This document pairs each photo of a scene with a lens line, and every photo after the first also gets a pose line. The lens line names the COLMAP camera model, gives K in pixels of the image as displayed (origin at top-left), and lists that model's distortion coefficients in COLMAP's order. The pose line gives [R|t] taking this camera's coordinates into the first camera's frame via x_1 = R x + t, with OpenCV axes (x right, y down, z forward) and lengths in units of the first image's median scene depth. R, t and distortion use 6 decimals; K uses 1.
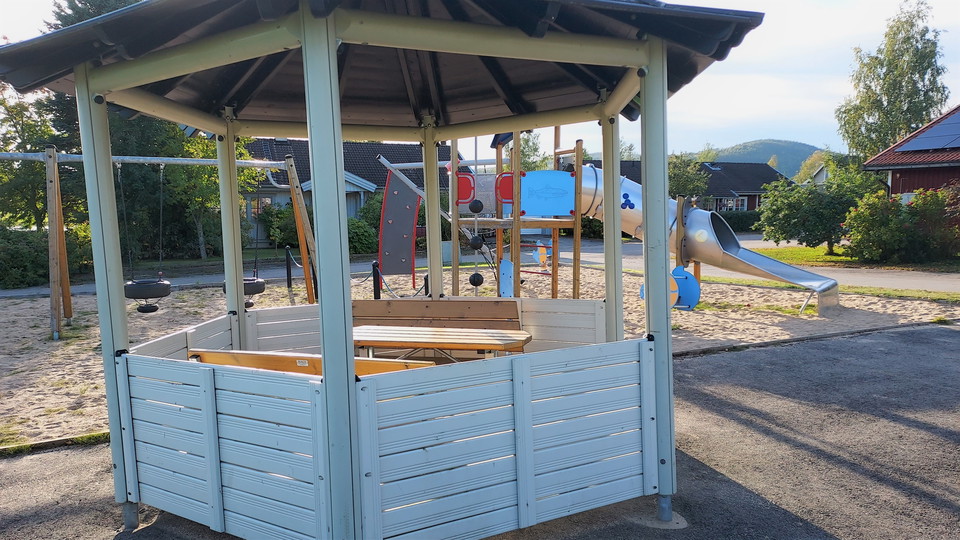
lens RADIAL K [[698.9, 0, 480.1], [0, 698.9, 274.8], [0, 0, 1]] dist [0.046649, -0.002941]
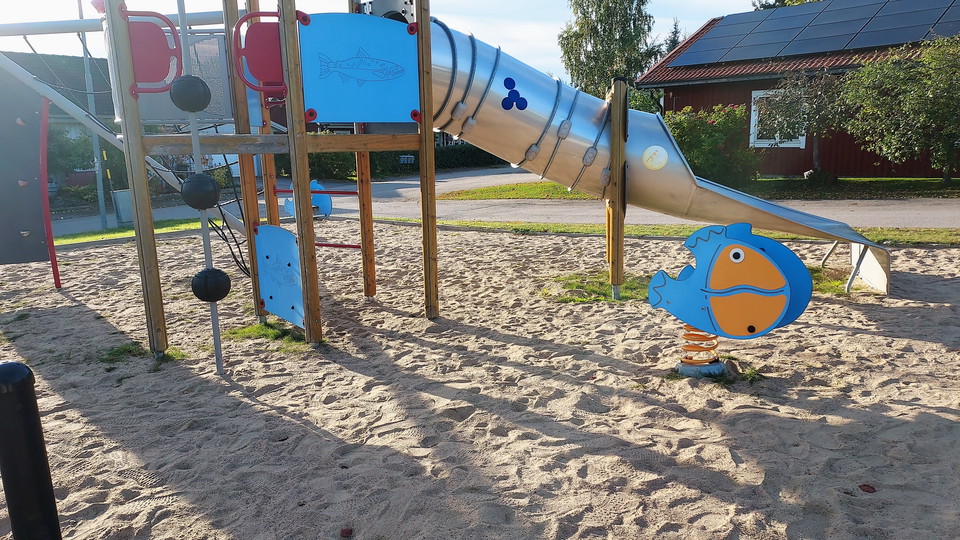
lens RADIAL K [[698.9, 0, 480.1], [0, 698.9, 274.8], [0, 0, 1]] dist [0.046649, -0.002941]
pose [[0.916906, -0.094596, 0.387731, -0.013563], [0.061243, 0.993347, 0.097522, -0.019818], [-0.394377, -0.065673, 0.916599, 0.399767]]
